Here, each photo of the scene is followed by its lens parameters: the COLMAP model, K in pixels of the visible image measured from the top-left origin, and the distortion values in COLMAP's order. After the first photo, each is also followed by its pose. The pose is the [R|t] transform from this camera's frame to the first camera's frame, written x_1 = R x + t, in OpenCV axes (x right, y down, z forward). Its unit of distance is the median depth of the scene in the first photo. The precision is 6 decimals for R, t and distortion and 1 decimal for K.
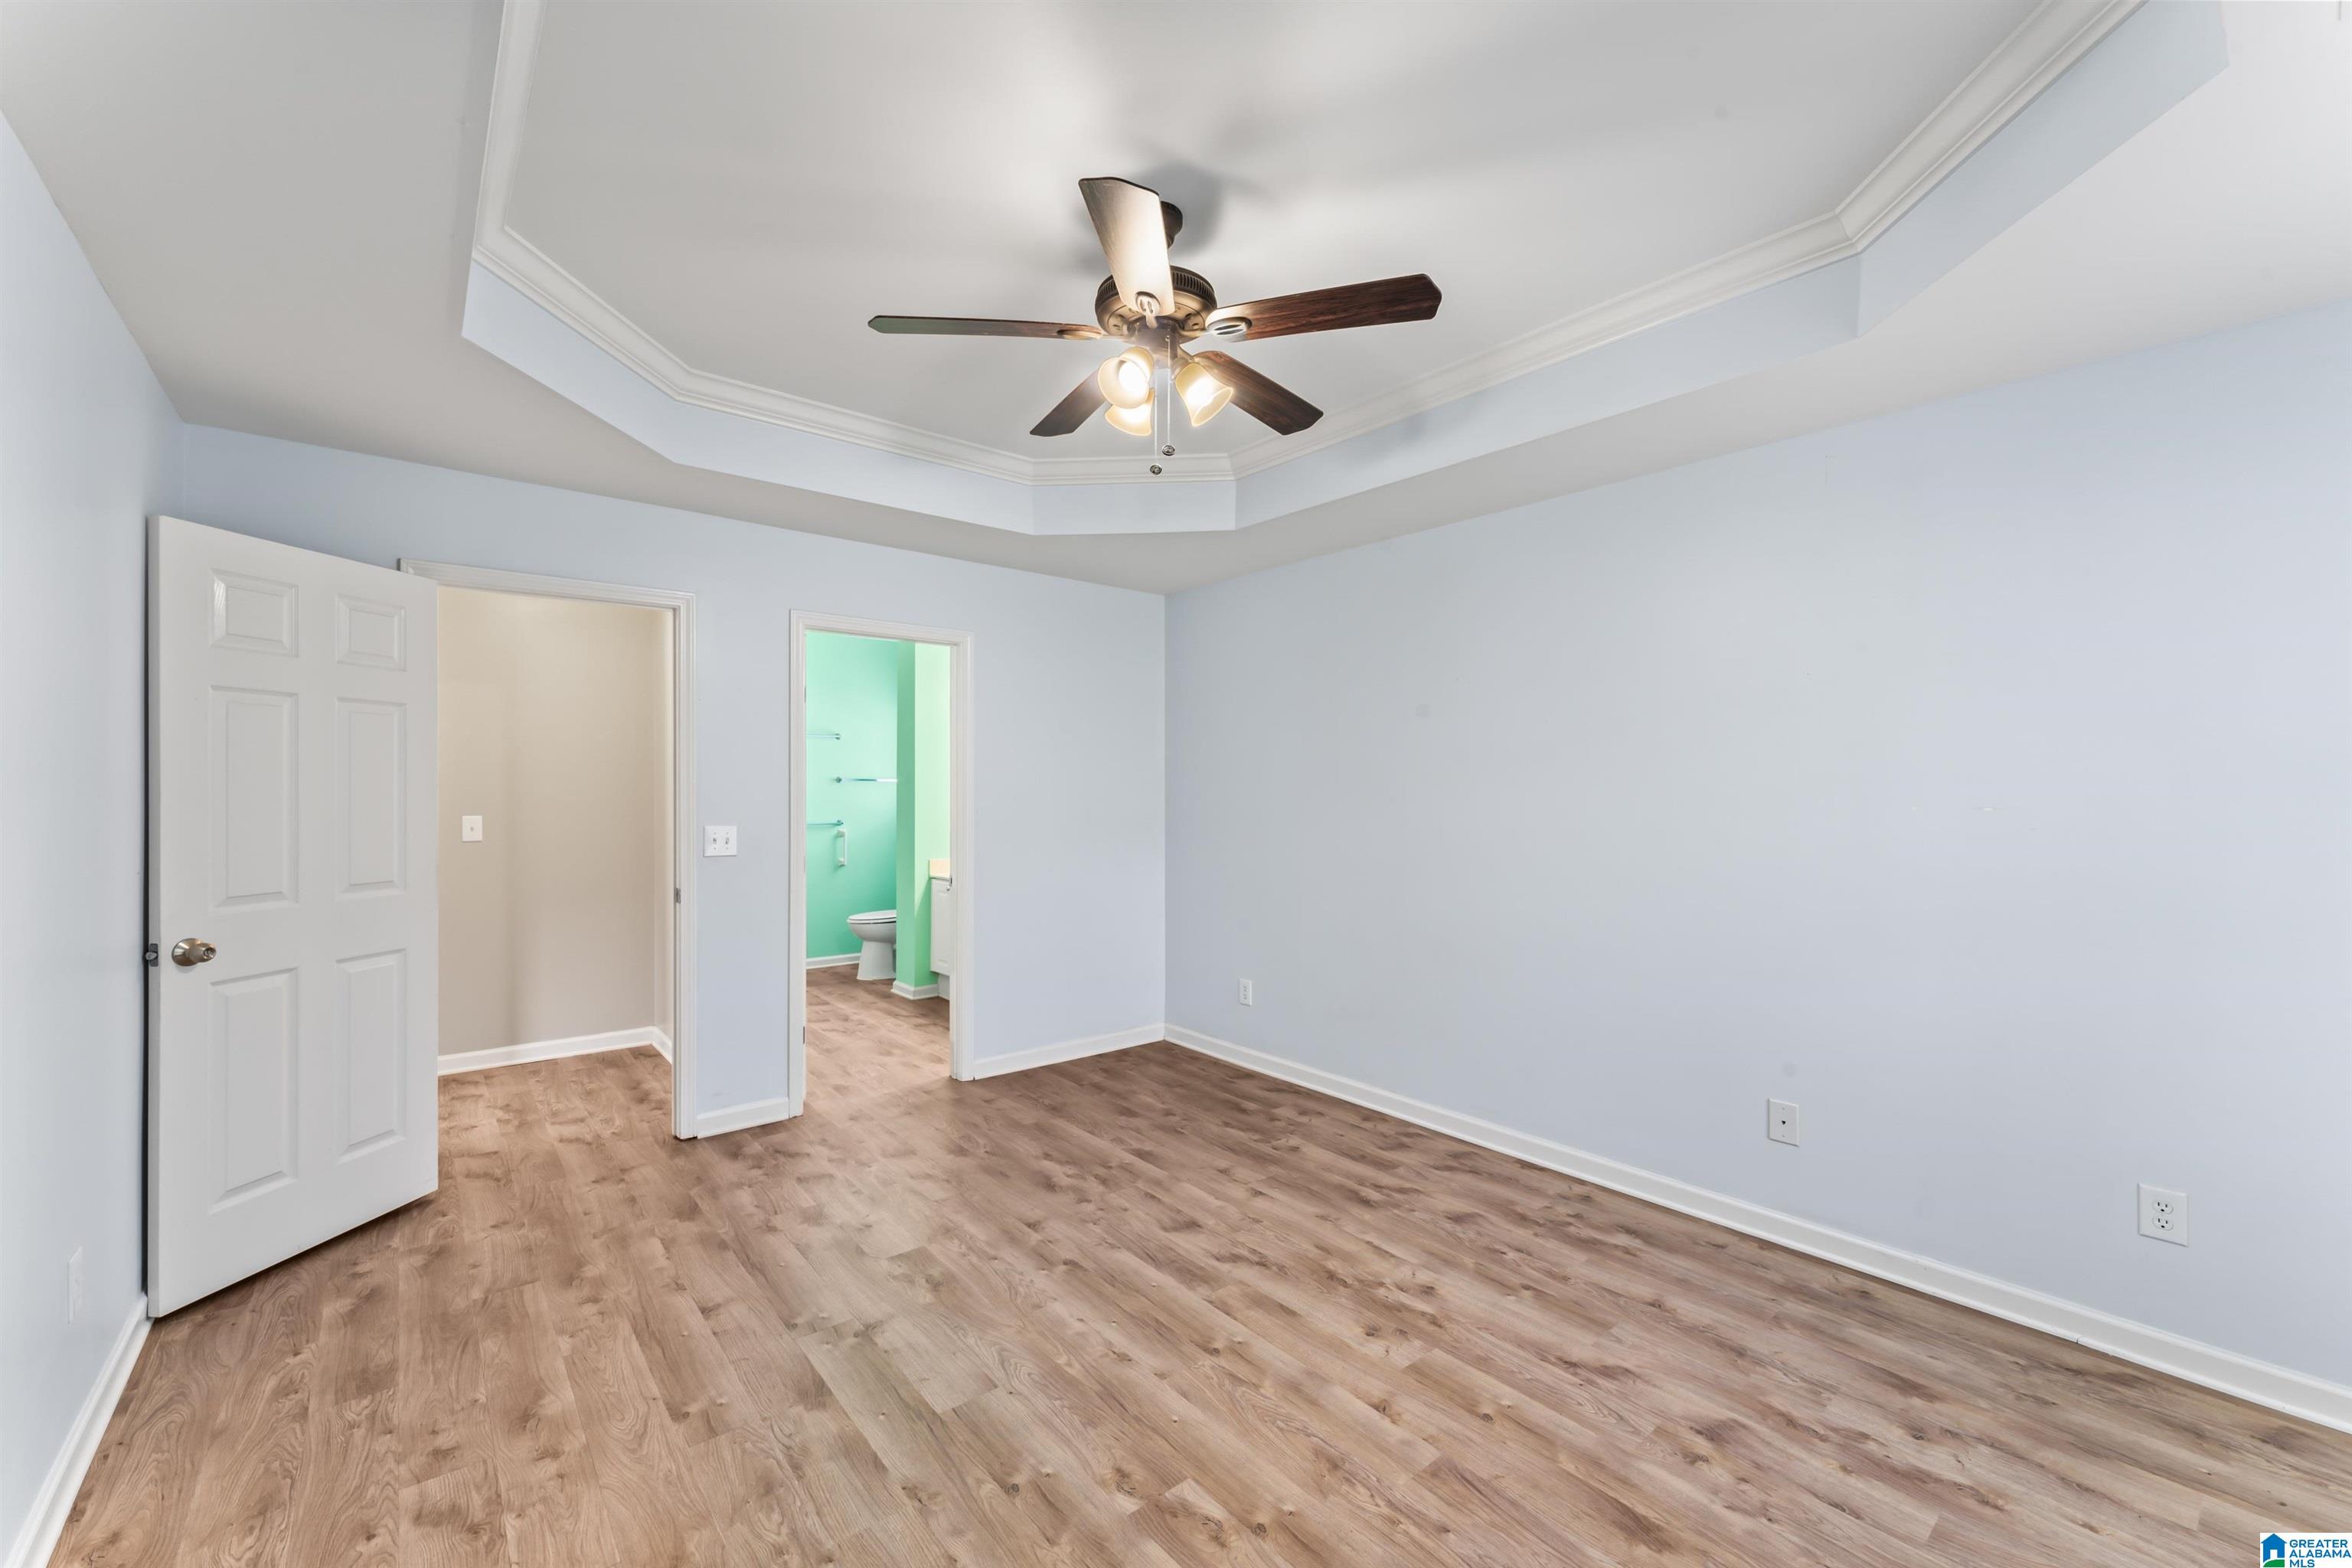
lens RADIAL K [[934.6, 0, 1176.2], [0, 934.6, 797.6], [0, 0, 1]] dist [0.000410, -0.000264]
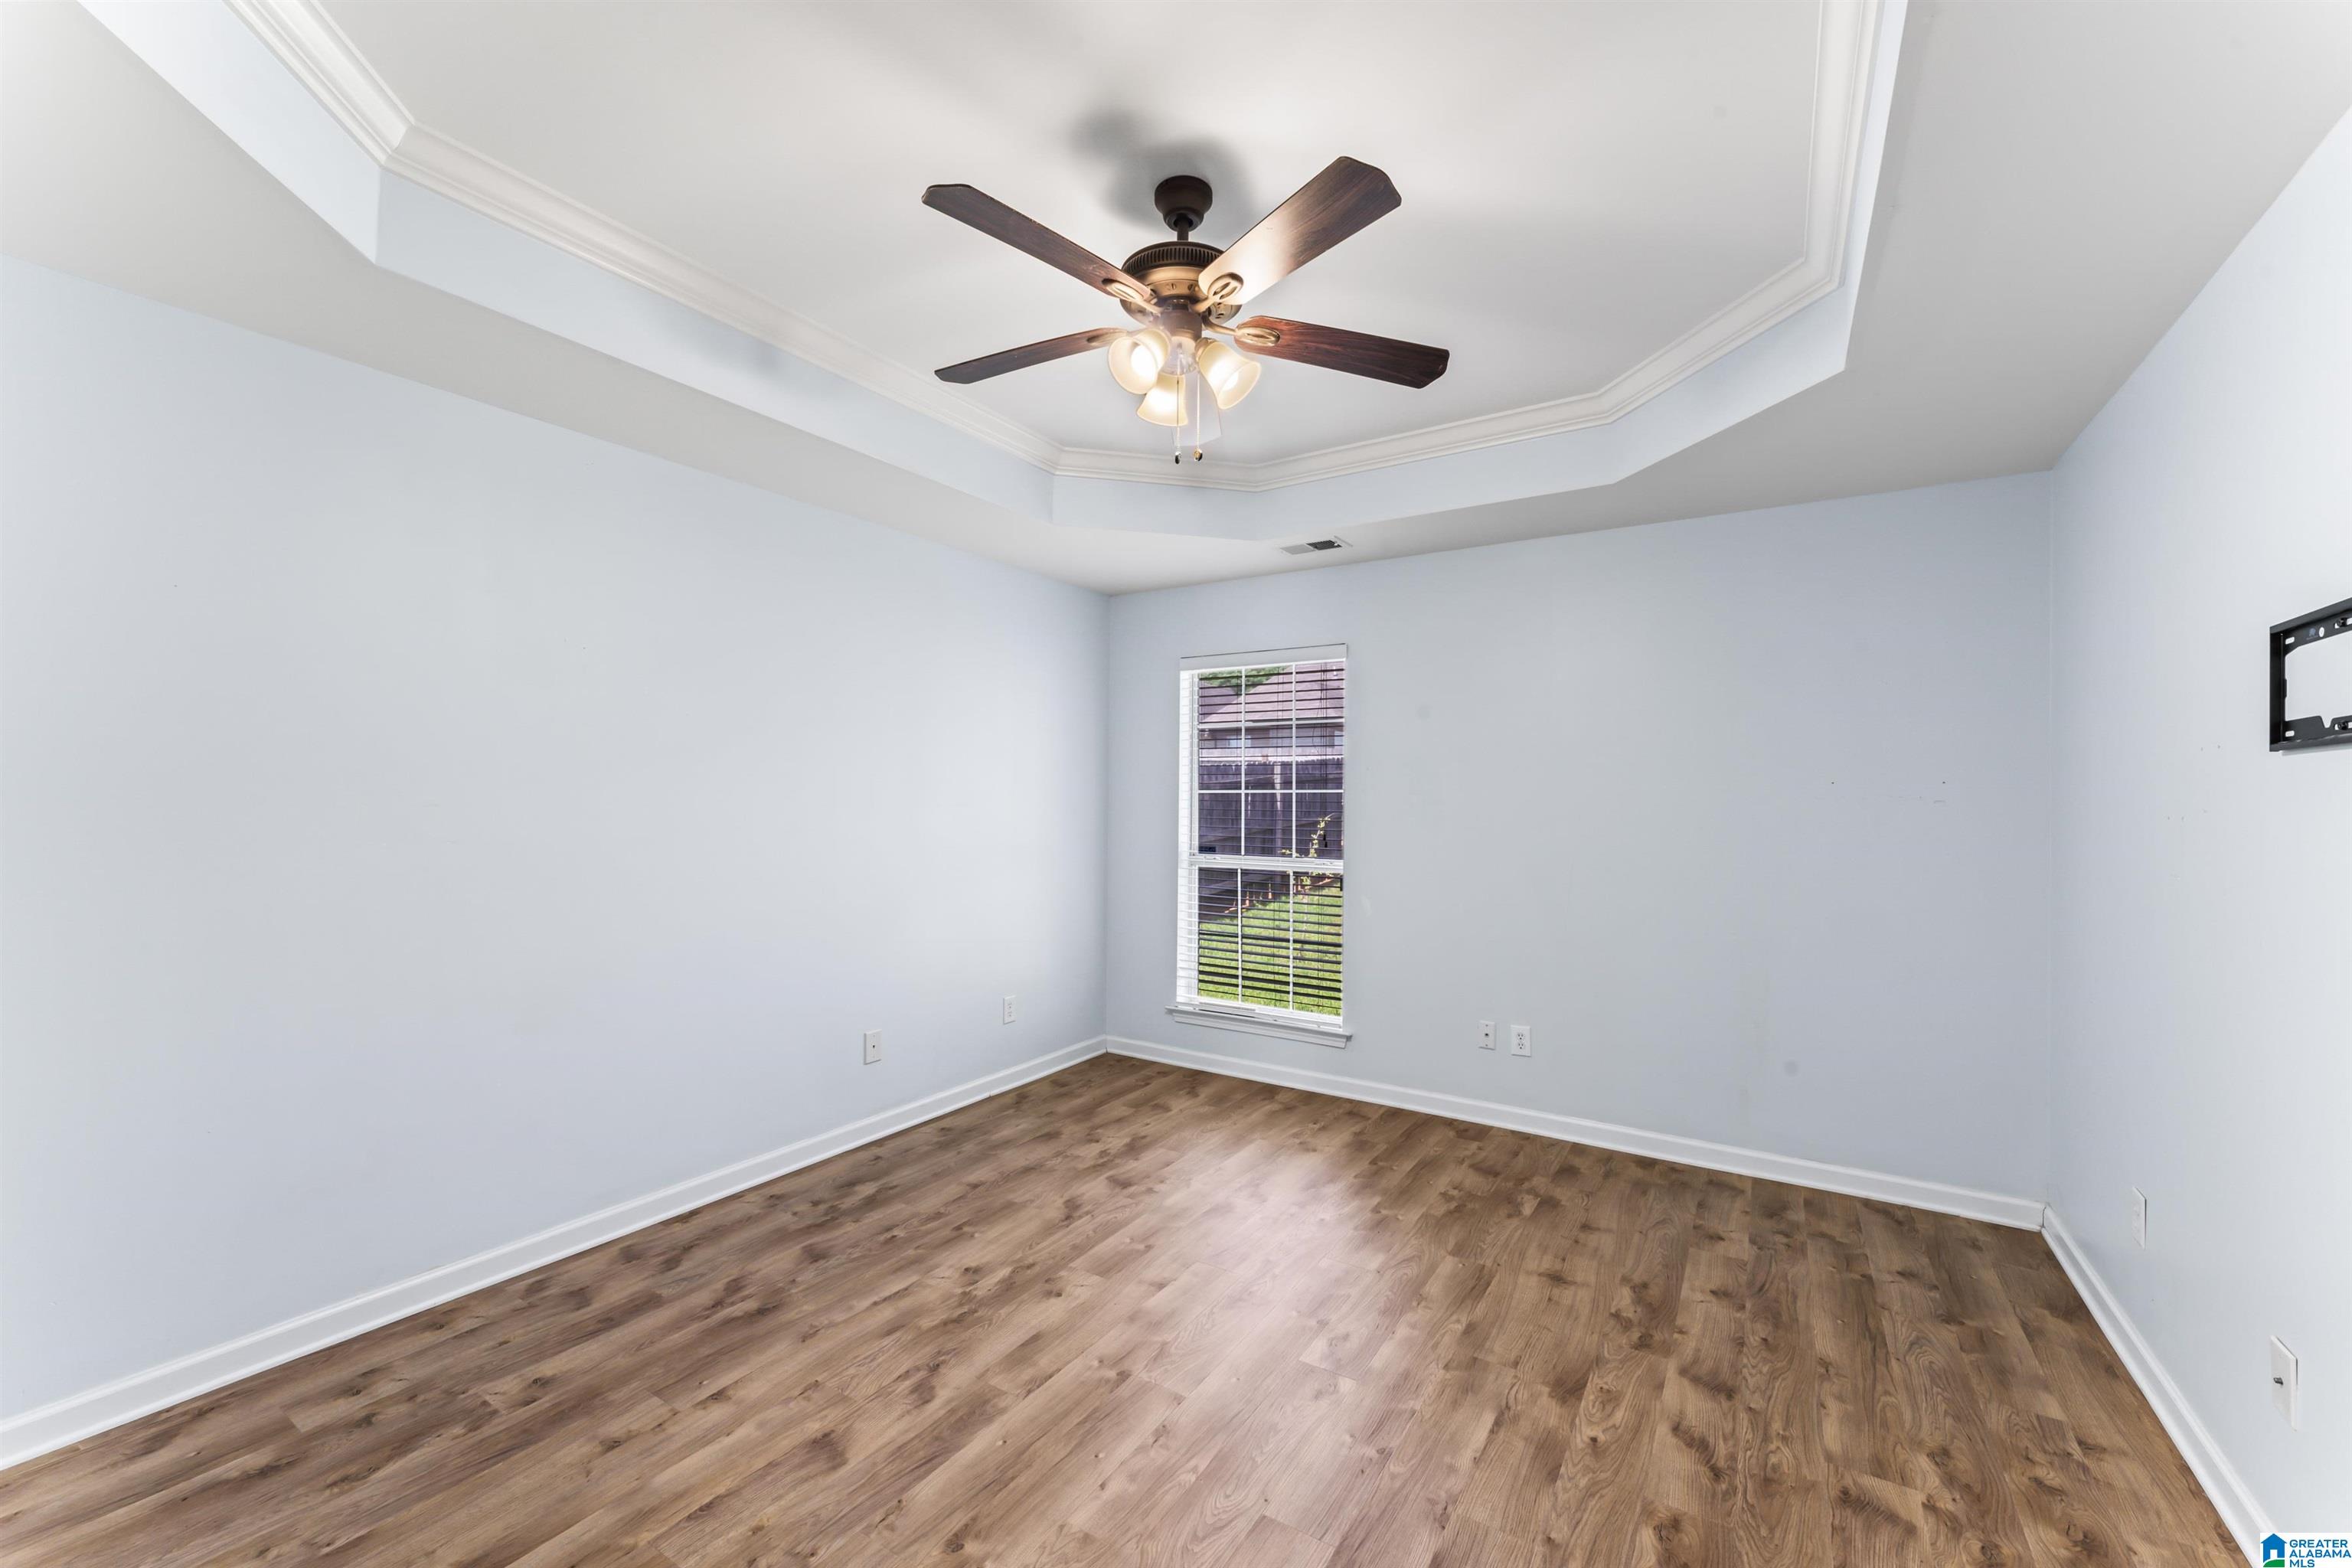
lens RADIAL K [[937.4, 0, 1166.8], [0, 937.4, 798.4], [0, 0, 1]] dist [-0.000539, -0.000312]
pose [[-0.298663, -0.007204, 0.954332, -0.766501], [-0.000047, 0.999972, 0.007534, -0.008606], [-0.954359, 0.002205, -0.298654, 1.068400]]
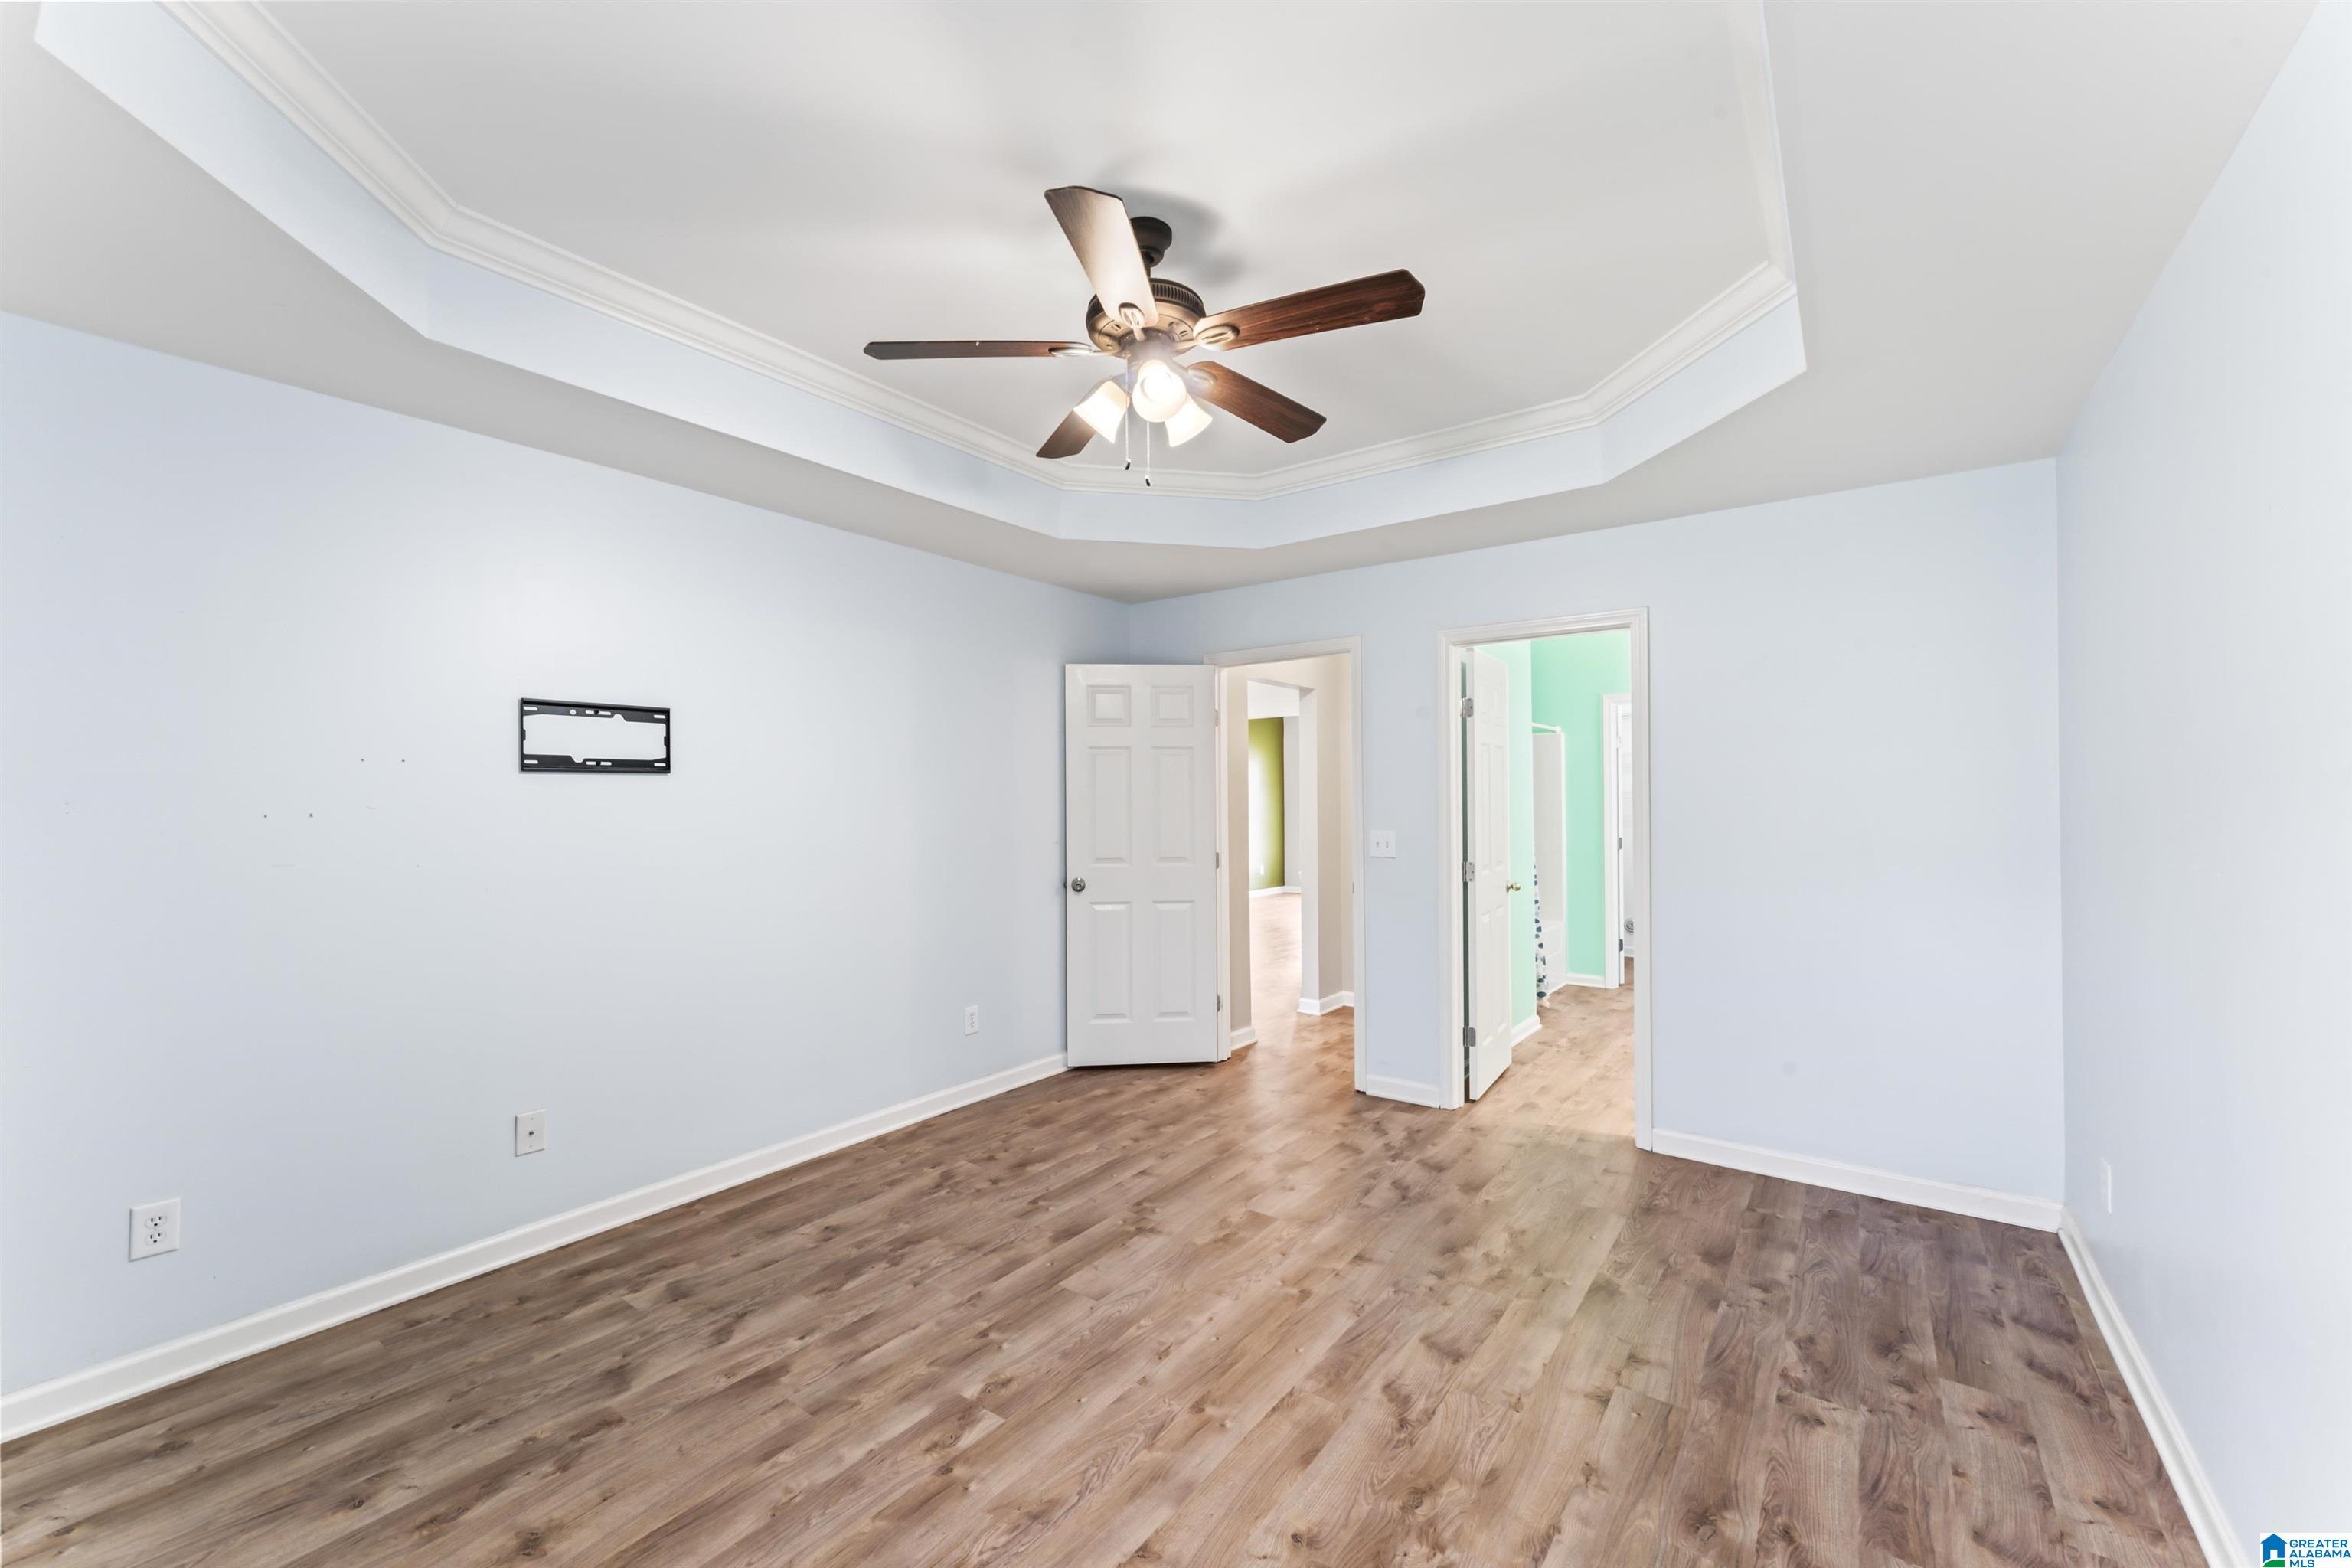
lens RADIAL K [[937.4, 0, 1166.8], [0, 937.4, 798.4], [0, 0, 1]] dist [-0.000539, -0.000312]
pose [[0.239335, -0.006811, -0.970913, 0.797962], [-0.004333, 0.999958, -0.008083, 0.000934], [0.970927, 0.006141, 0.239295, 0.640954]]
